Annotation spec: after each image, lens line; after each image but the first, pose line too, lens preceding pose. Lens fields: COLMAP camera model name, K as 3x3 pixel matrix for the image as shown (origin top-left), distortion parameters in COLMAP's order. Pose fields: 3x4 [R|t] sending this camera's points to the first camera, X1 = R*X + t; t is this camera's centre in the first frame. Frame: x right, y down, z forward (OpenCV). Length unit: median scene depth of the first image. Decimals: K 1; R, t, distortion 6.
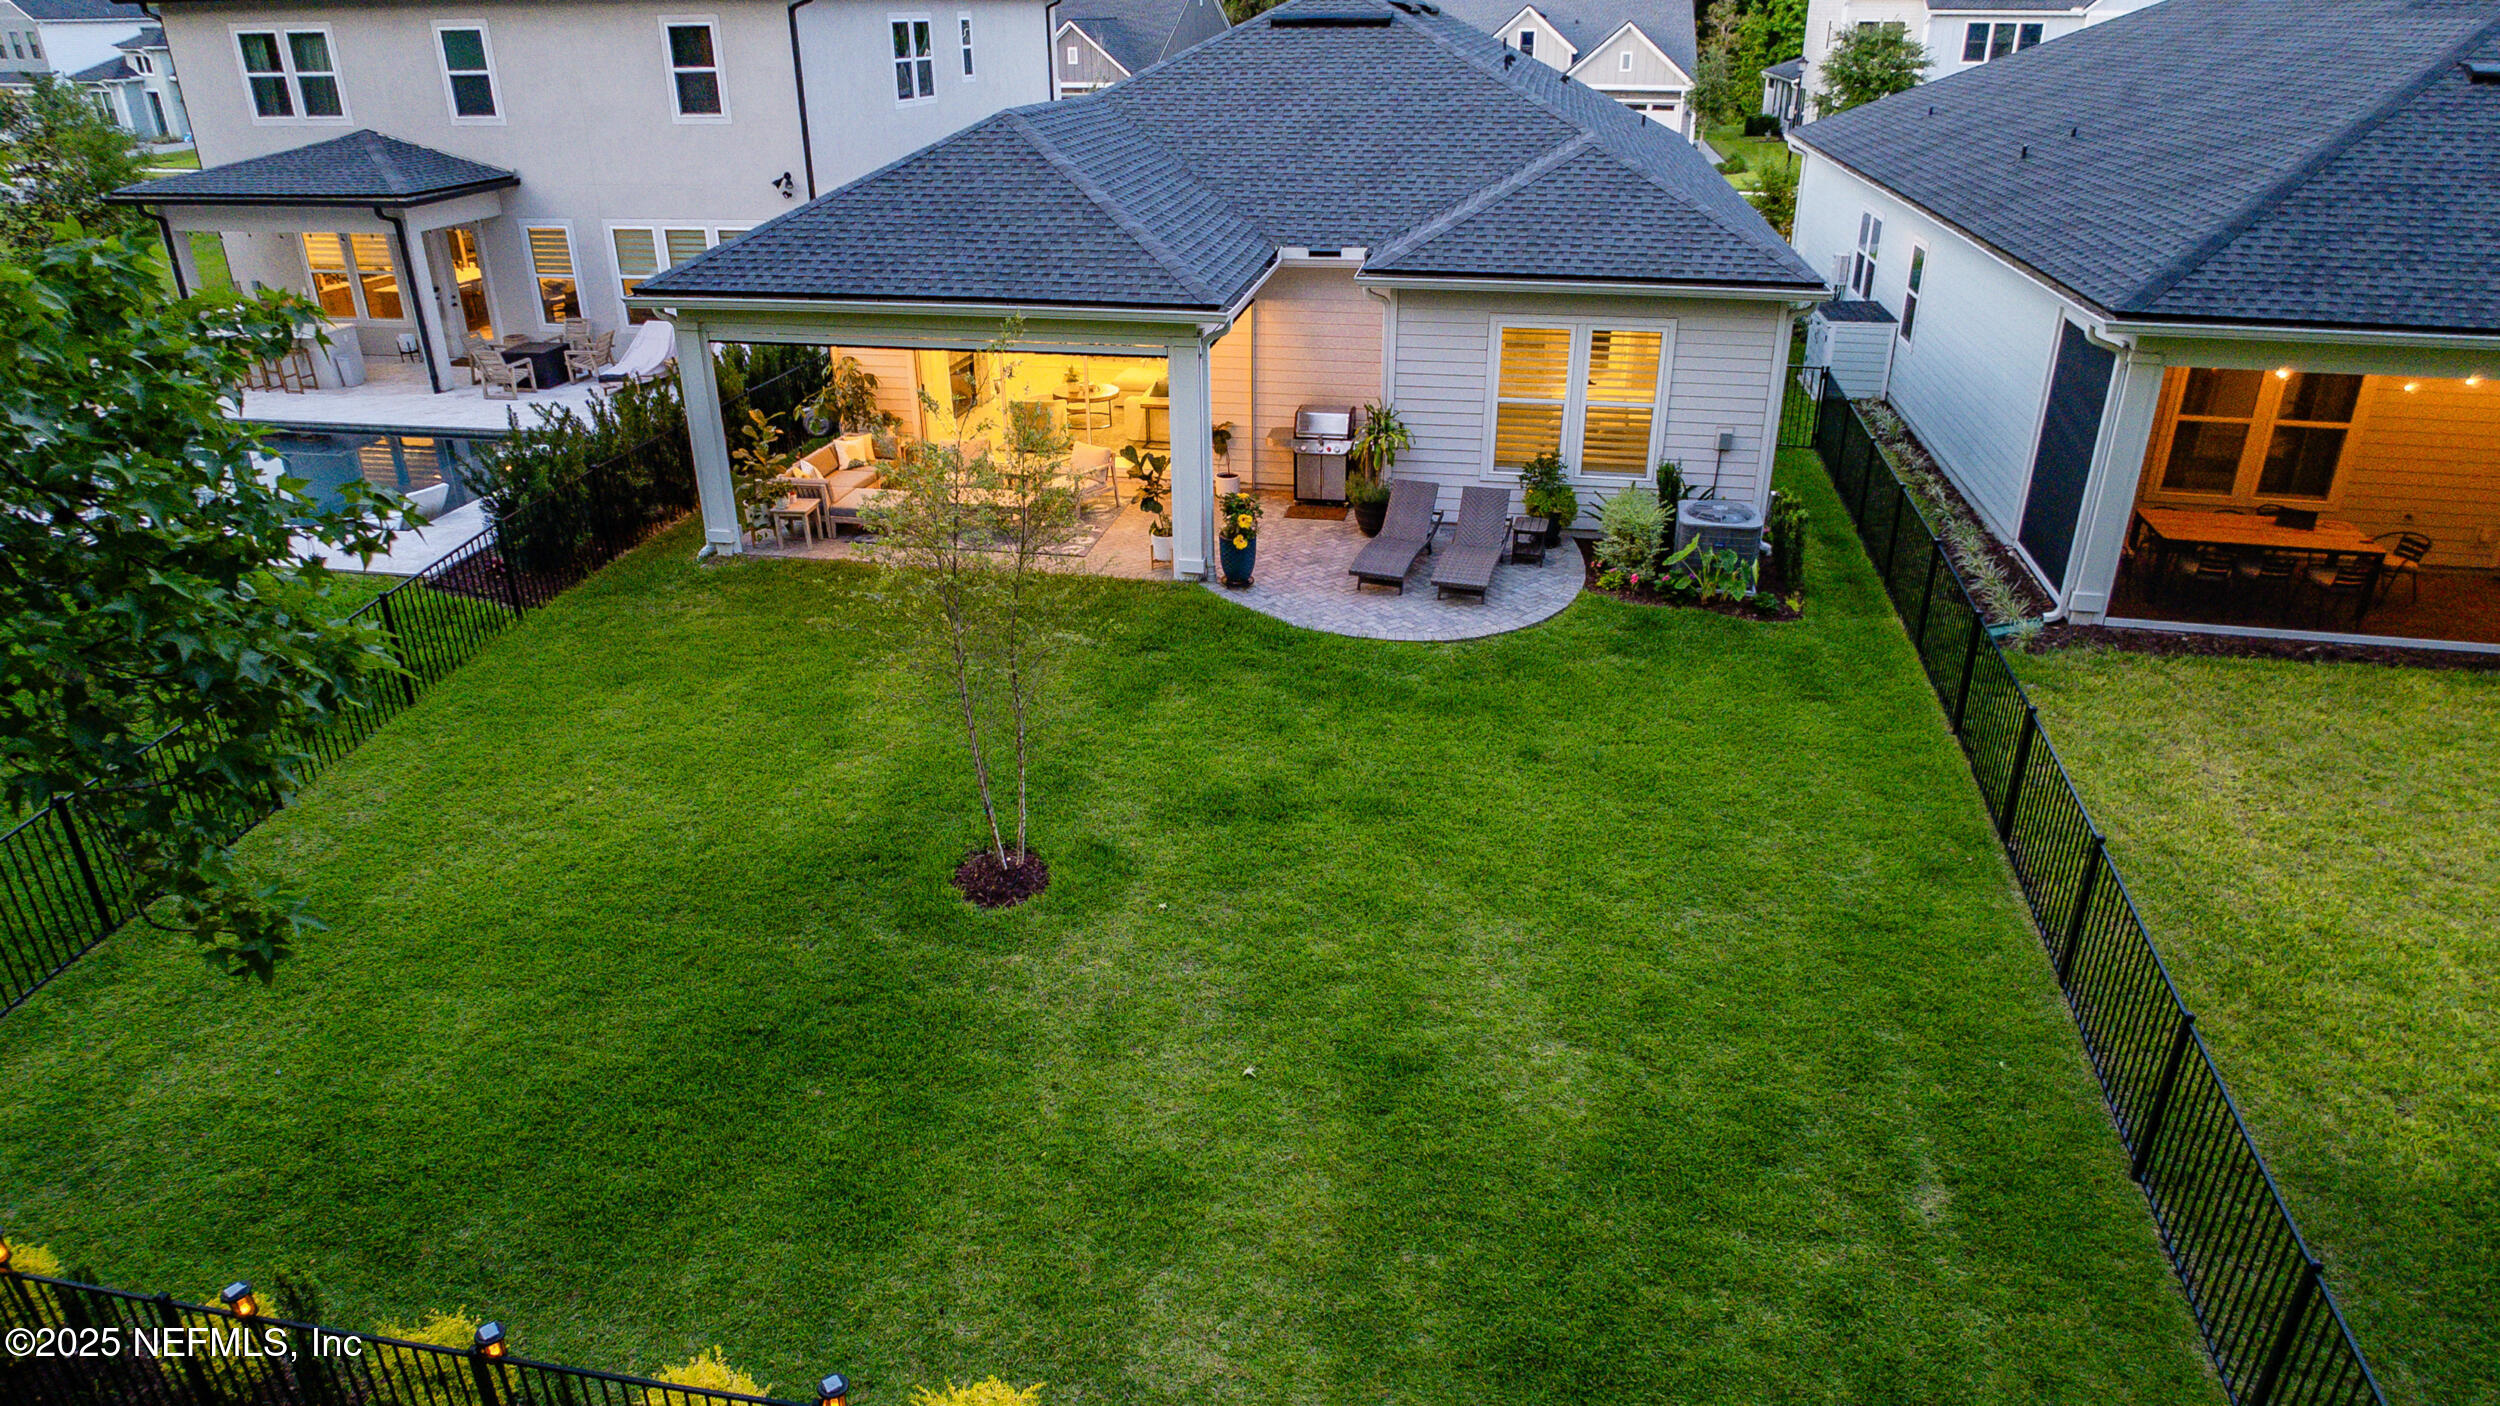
lens RADIAL K [[1503.9, 0, 1250.0], [0, 1503.9, 703.0], [0, 0, 1]] dist [-0.024107, -0.006583]
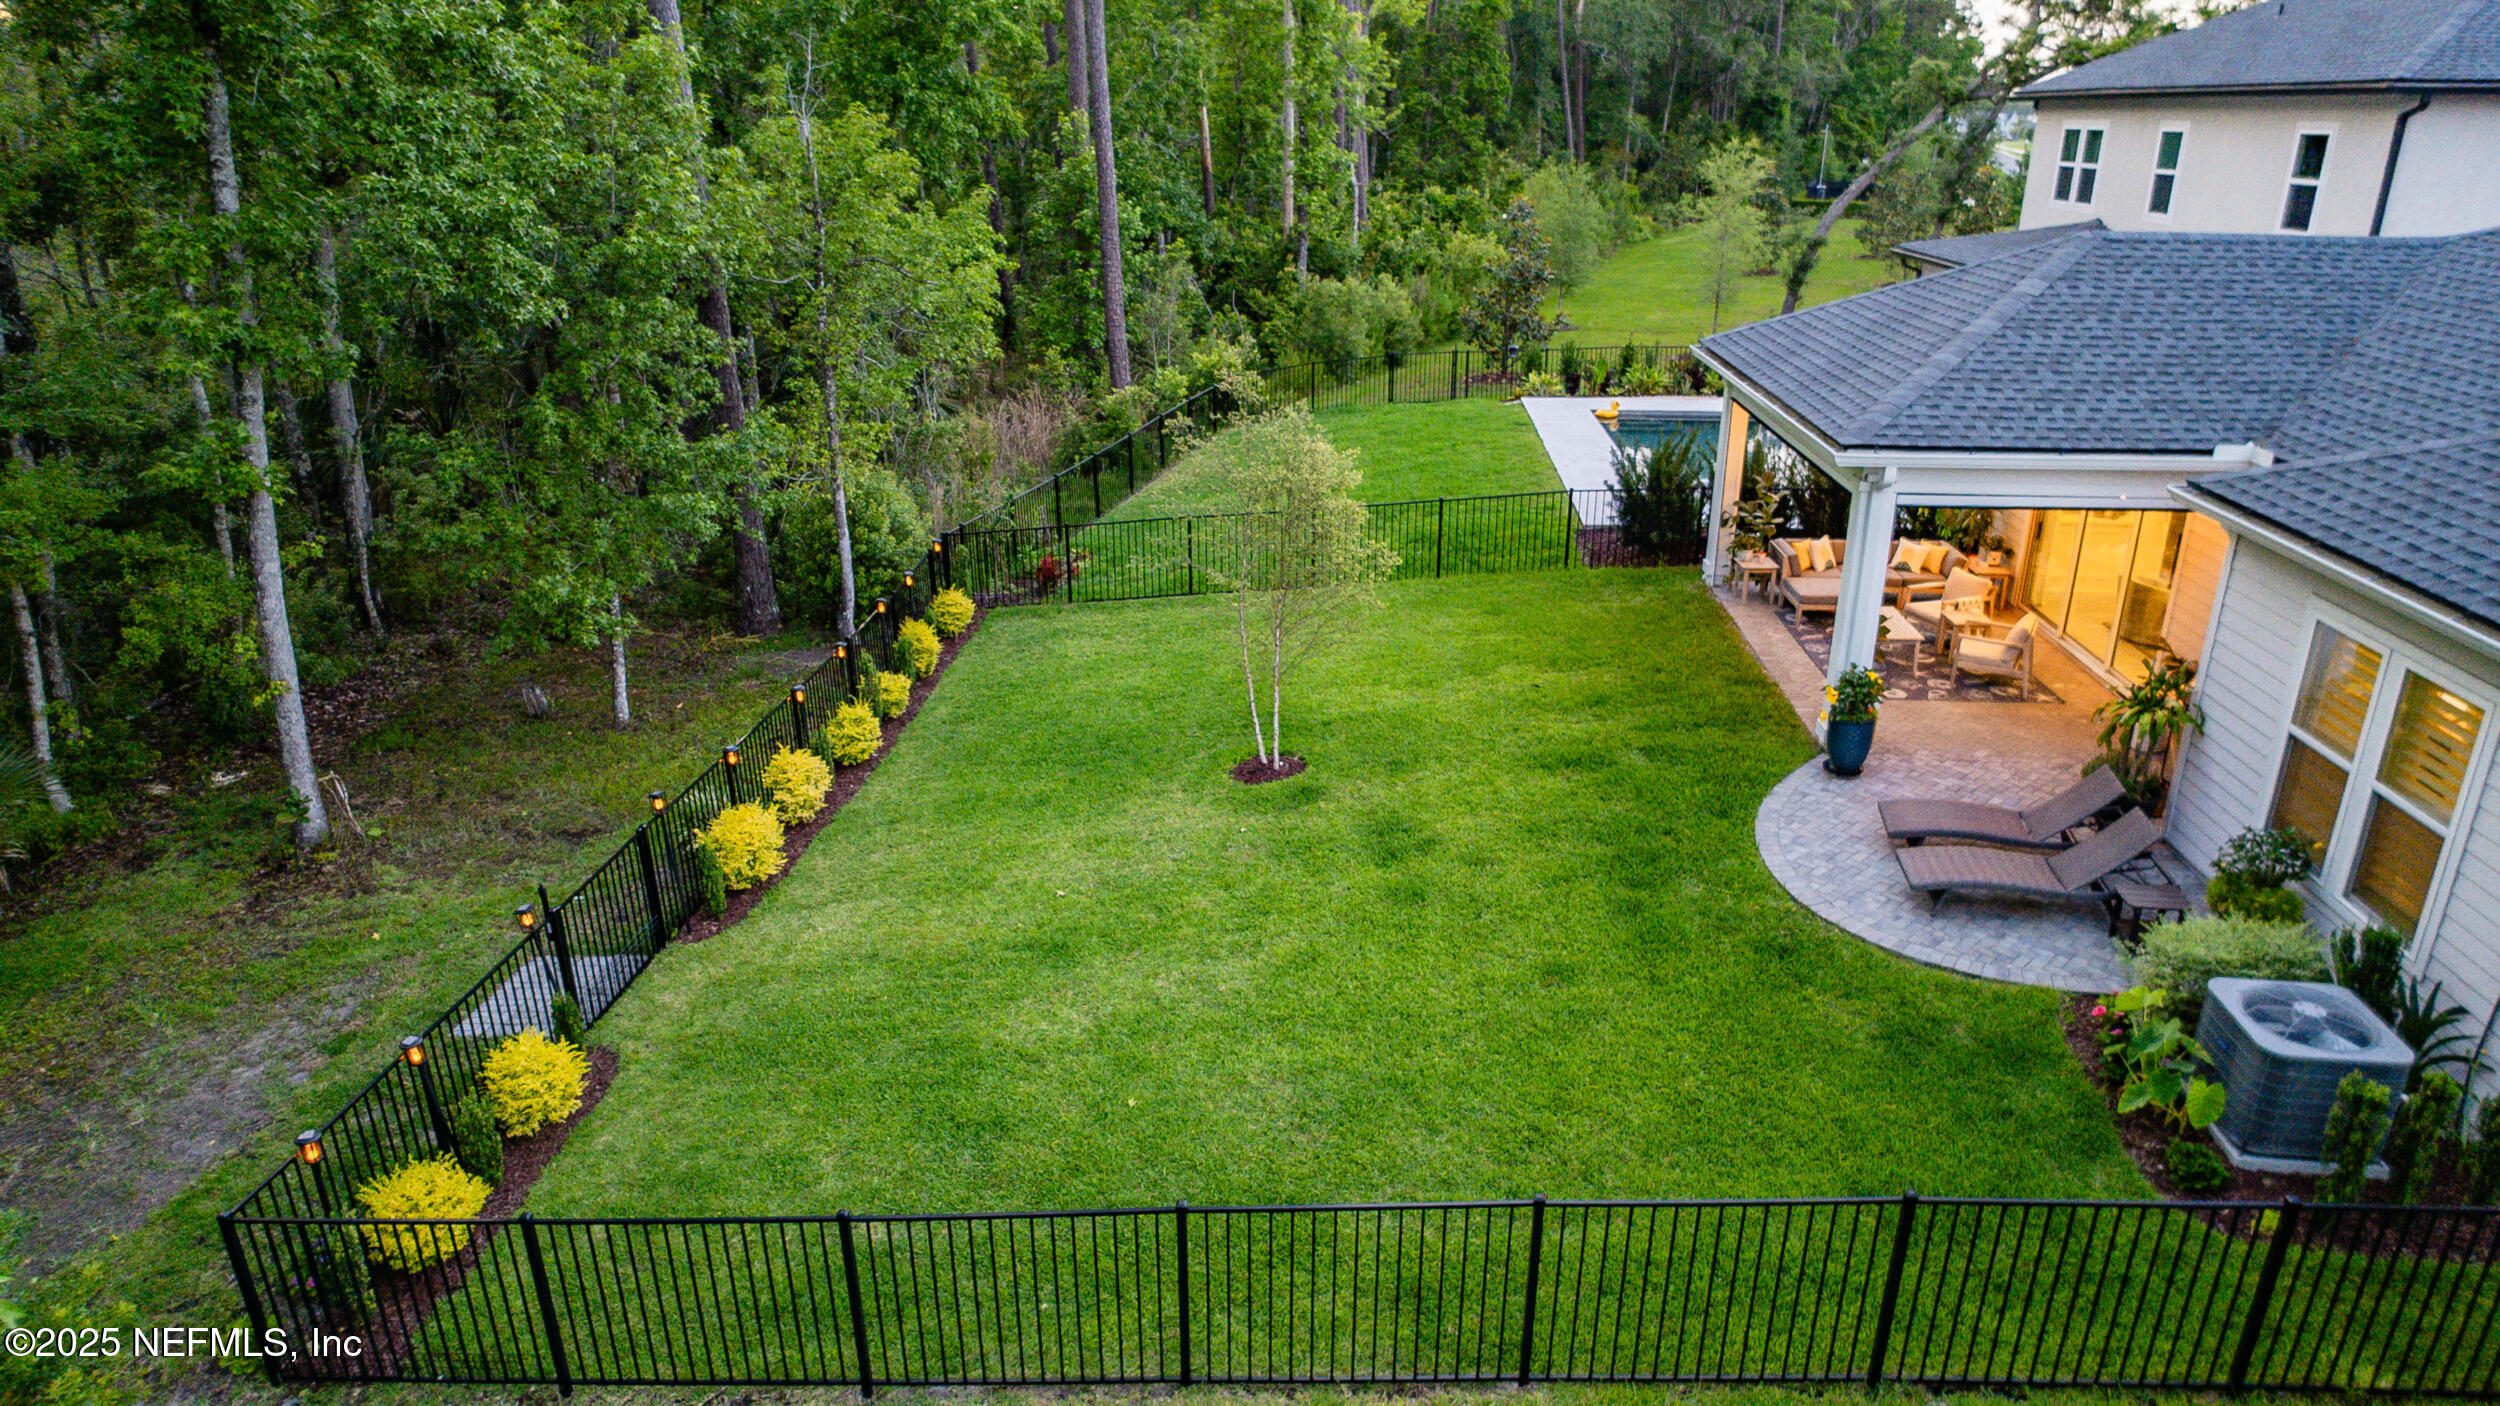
lens RADIAL K [[1503.9, 0, 1250.0], [0, 1503.9, 703.0], [0, 0, 1]] dist [-0.024107, -0.006583]
pose [[0.089053, 0.364151, -0.927073, 0.859668], [-0.402267, 0.864633, 0.300983, -0.270259], [0.911181, 0.346128, 0.223484, 0.562135]]
